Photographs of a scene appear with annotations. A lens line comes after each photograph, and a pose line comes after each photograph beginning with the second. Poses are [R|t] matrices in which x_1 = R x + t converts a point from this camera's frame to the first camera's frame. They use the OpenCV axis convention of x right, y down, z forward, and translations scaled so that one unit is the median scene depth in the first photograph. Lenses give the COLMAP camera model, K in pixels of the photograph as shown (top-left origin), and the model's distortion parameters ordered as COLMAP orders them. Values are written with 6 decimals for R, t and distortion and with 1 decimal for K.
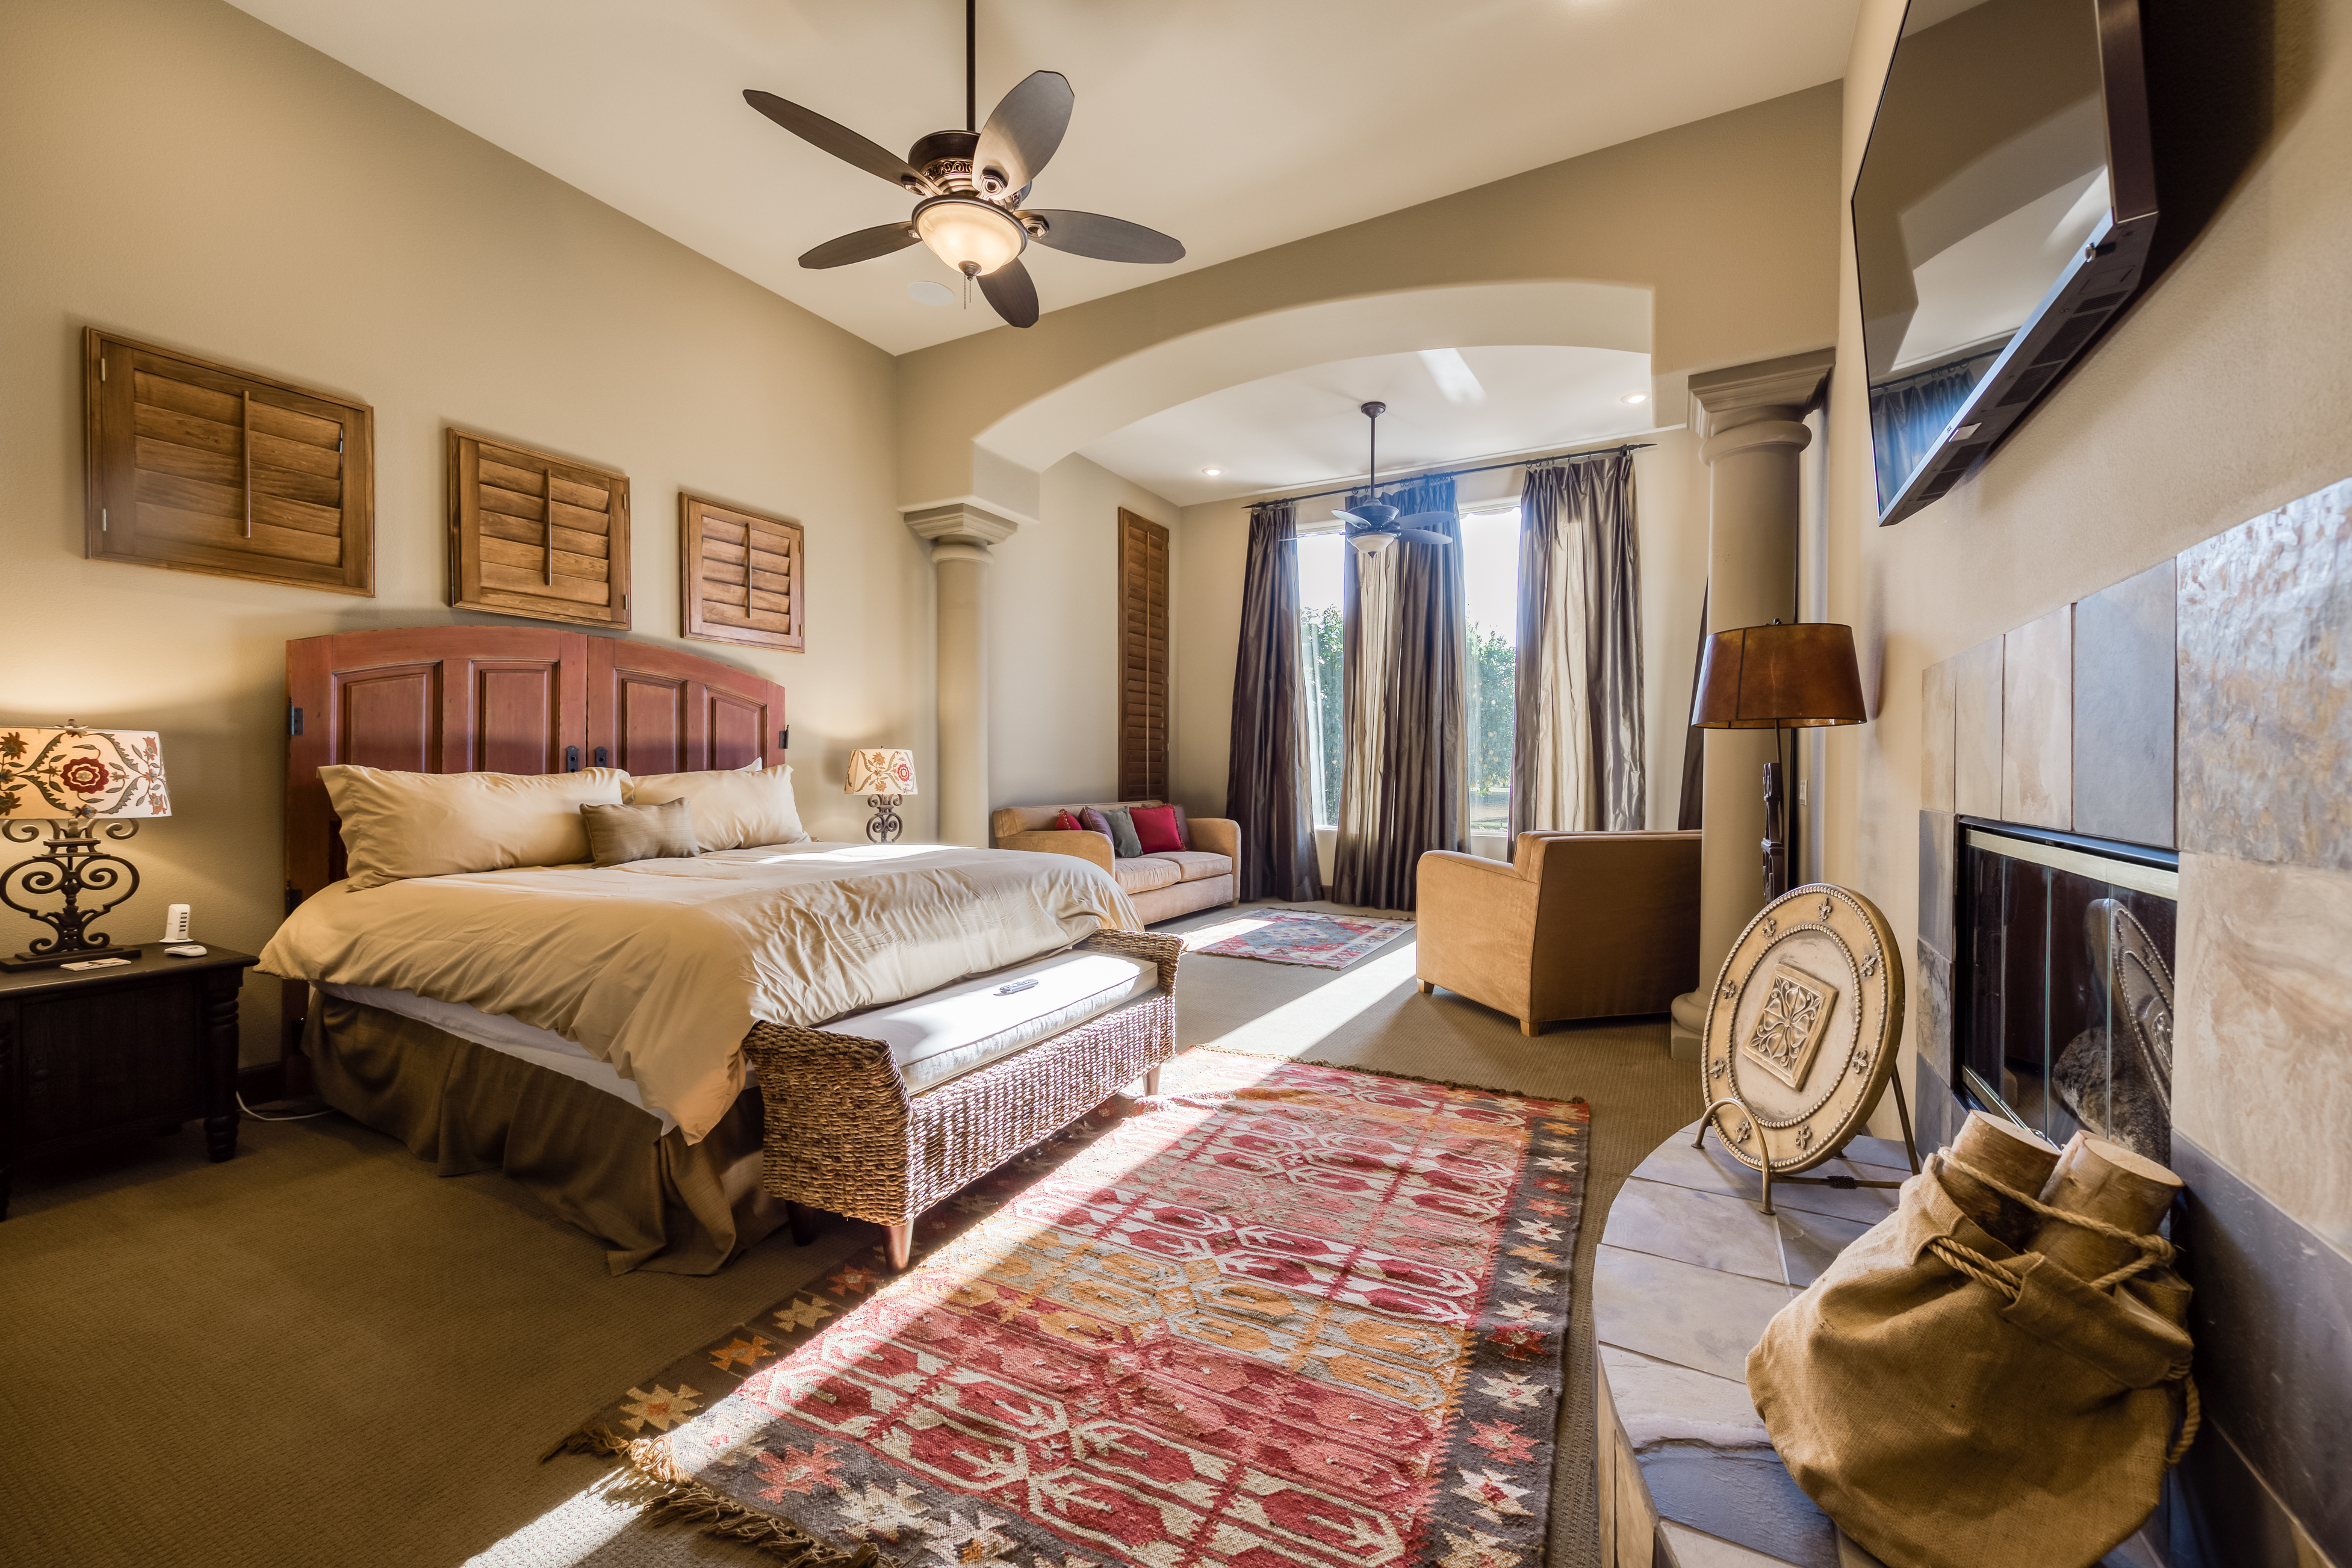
lens RADIAL K [[897.3, 0, 1184.4], [0, 897.3, 783.6], [0, 0, 1]] dist [0.009590, -0.000197]
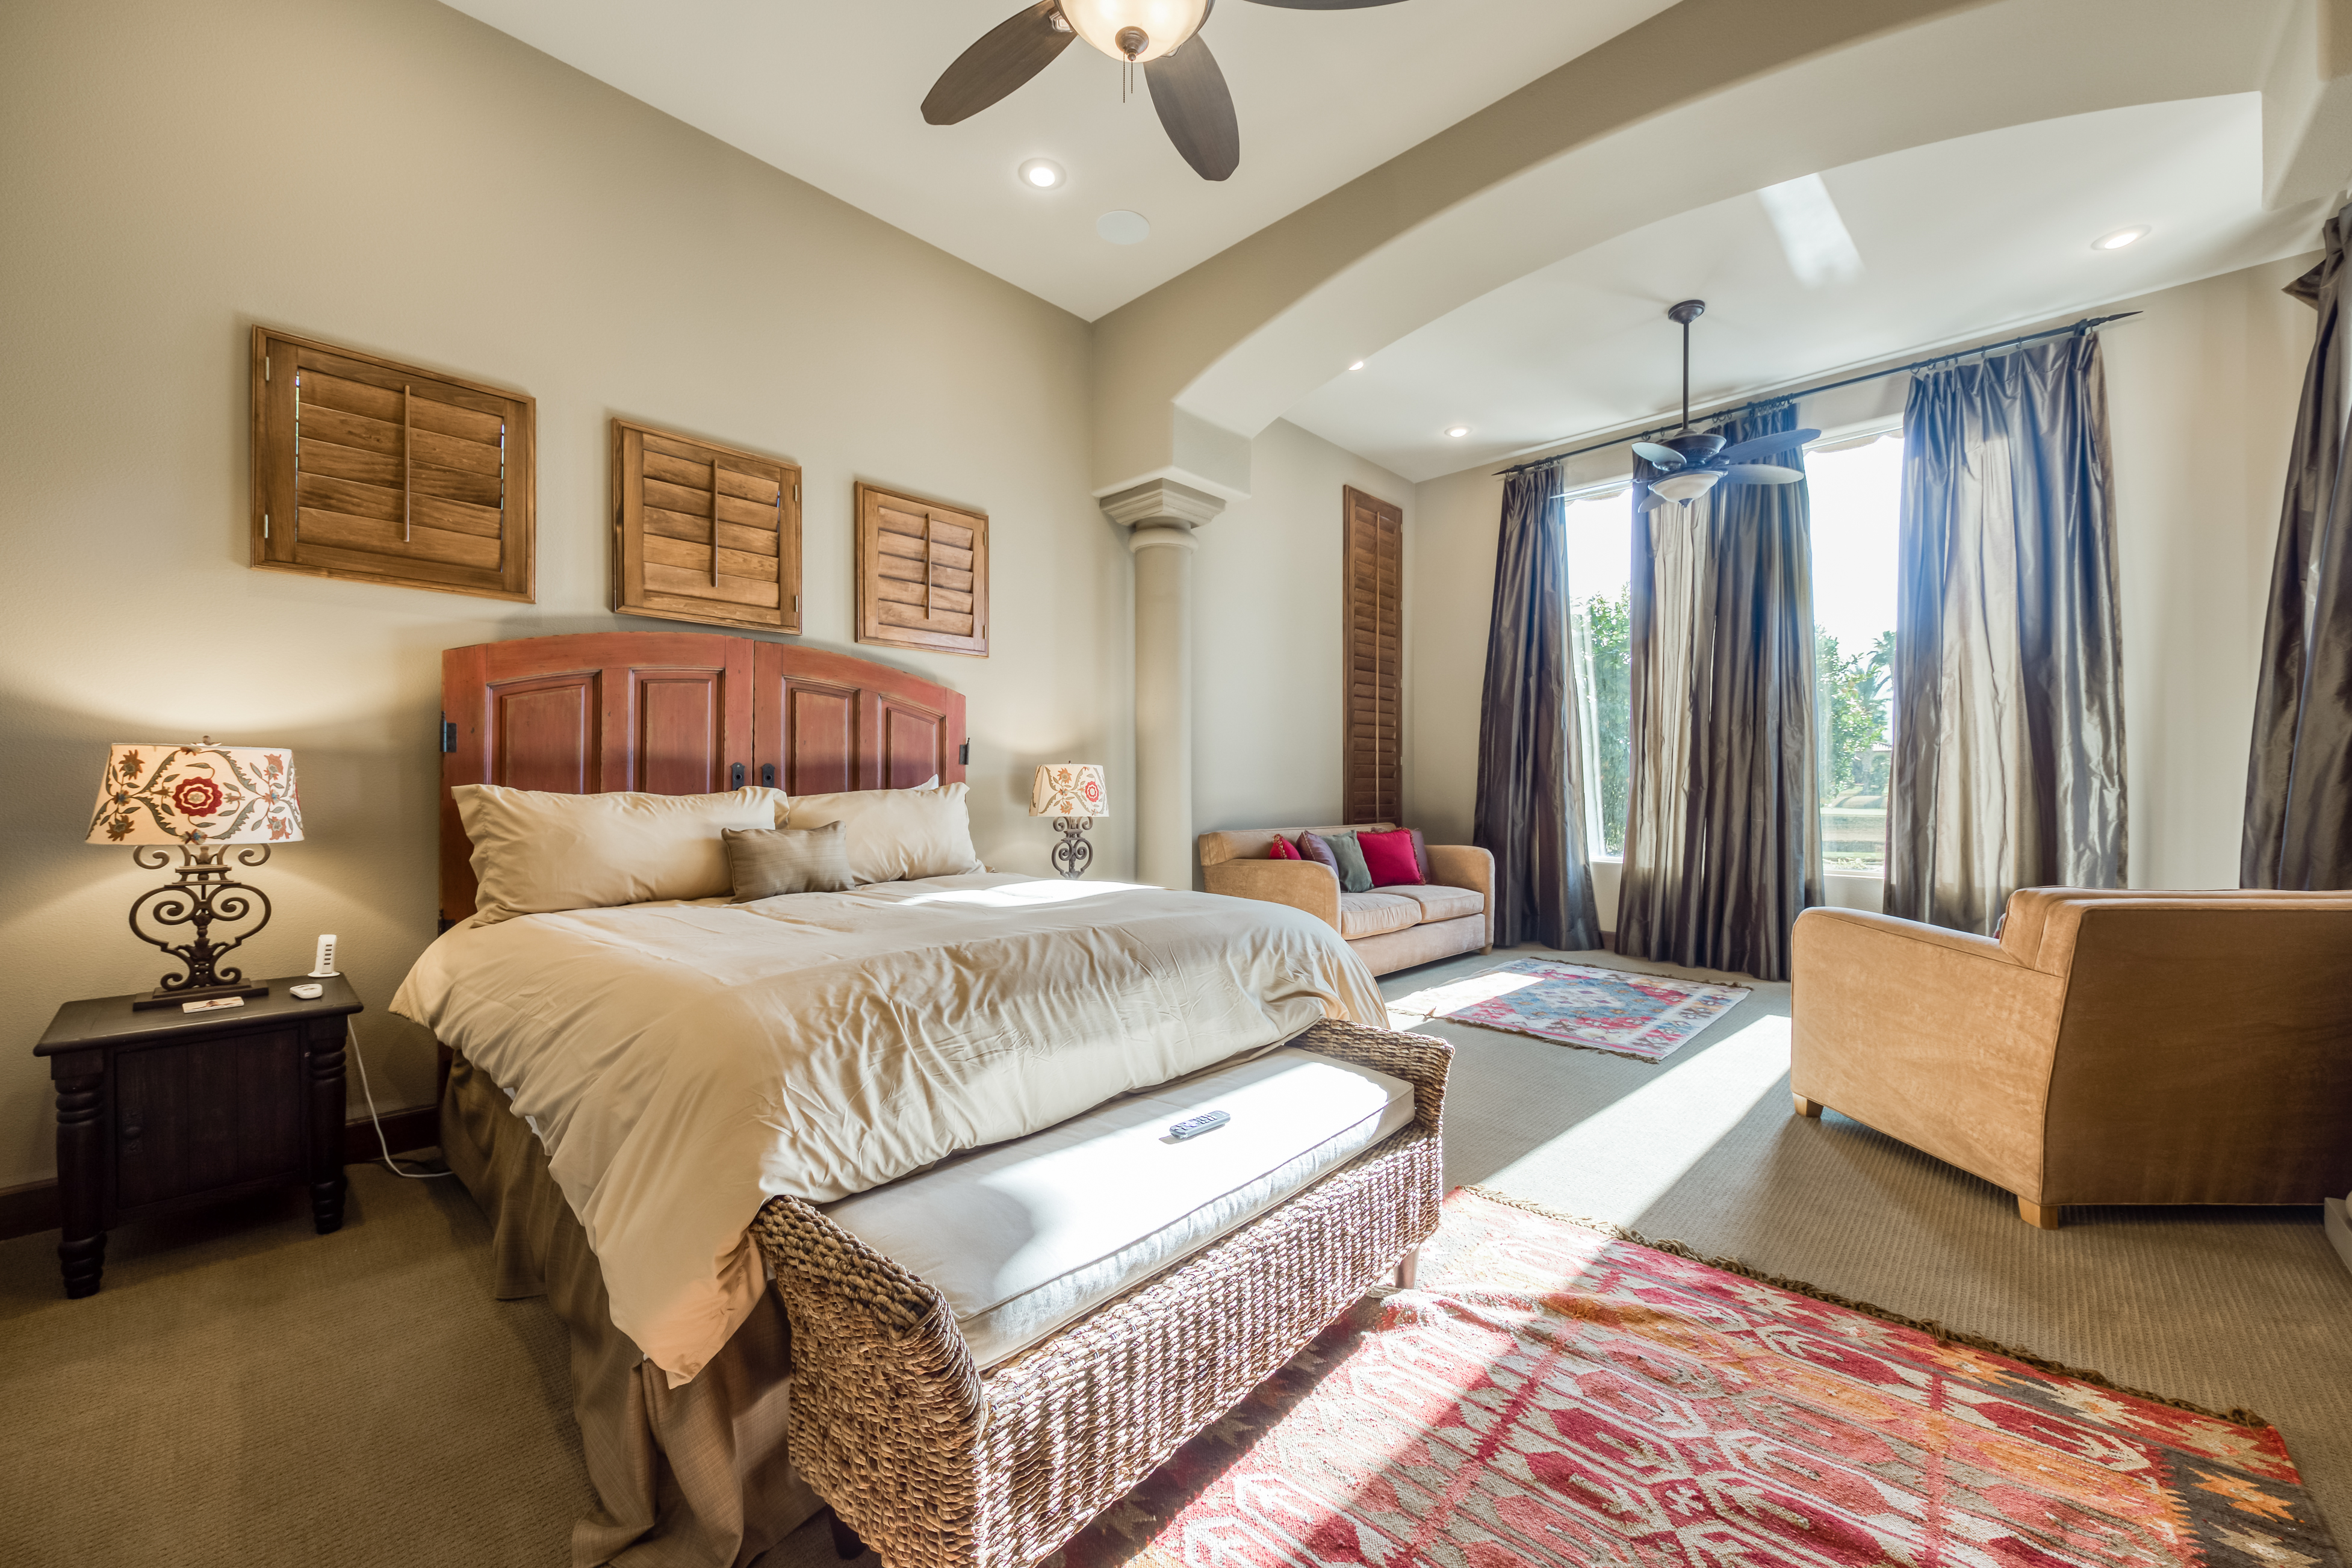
lens RADIAL K [[897.3, 0, 1184.4], [0, 897.3, 783.6], [0, 0, 1]] dist [0.009590, -0.000197]
pose [[0.970275, -0.002667, -0.241988, -0.029550], [-0.001990, 0.999817, -0.019001, -0.005523], [0.241995, 0.018918, 0.970093, 0.284019]]
